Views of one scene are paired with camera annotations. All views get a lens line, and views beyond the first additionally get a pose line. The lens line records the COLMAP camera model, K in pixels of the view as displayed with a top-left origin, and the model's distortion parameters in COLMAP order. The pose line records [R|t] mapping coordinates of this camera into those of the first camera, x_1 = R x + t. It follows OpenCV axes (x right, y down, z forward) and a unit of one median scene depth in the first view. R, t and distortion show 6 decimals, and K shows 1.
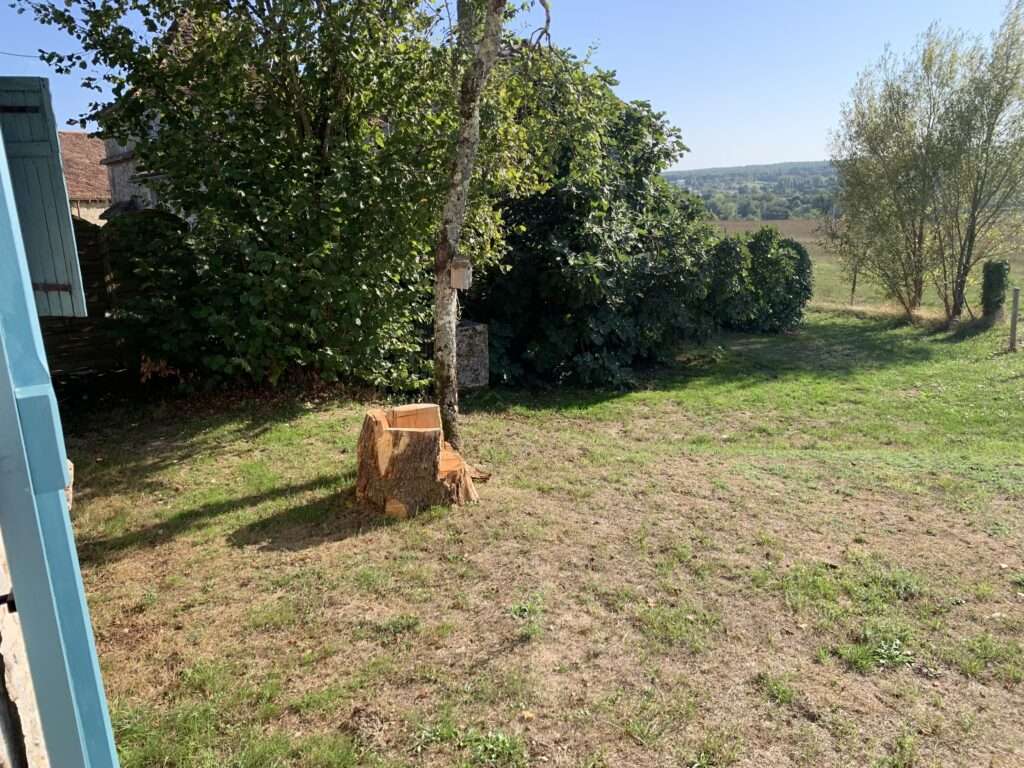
lens RADIAL K [[782.3, 0, 511.0], [0, 782.3, 381.4], [0, 0, 1]] dist [0.001542, -0.000294]
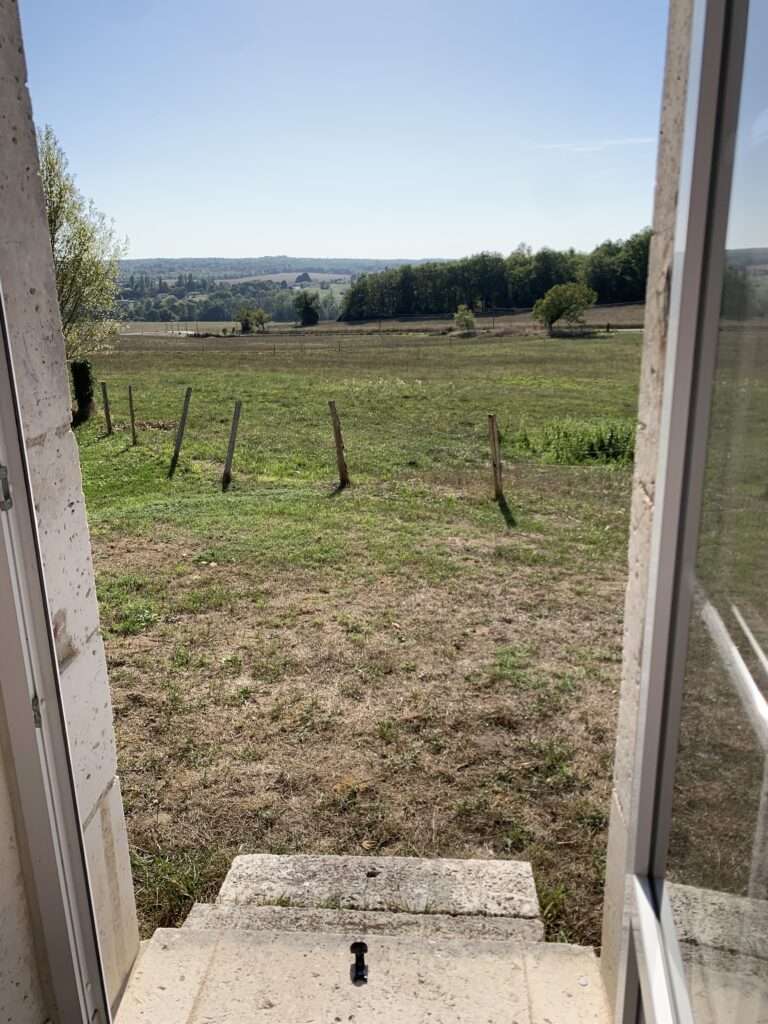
lens RADIAL K [[782.3, 0, 384.5], [0, 782.3, 511.5], [0, 0, 1]] dist [0.001542, -0.000294]
pose [[0.582989, -0.192753, 0.789285, -0.250225], [0.176067, 0.978339, 0.108874, 0.058612], [-0.793174, 0.075494, 0.604298, -0.154370]]
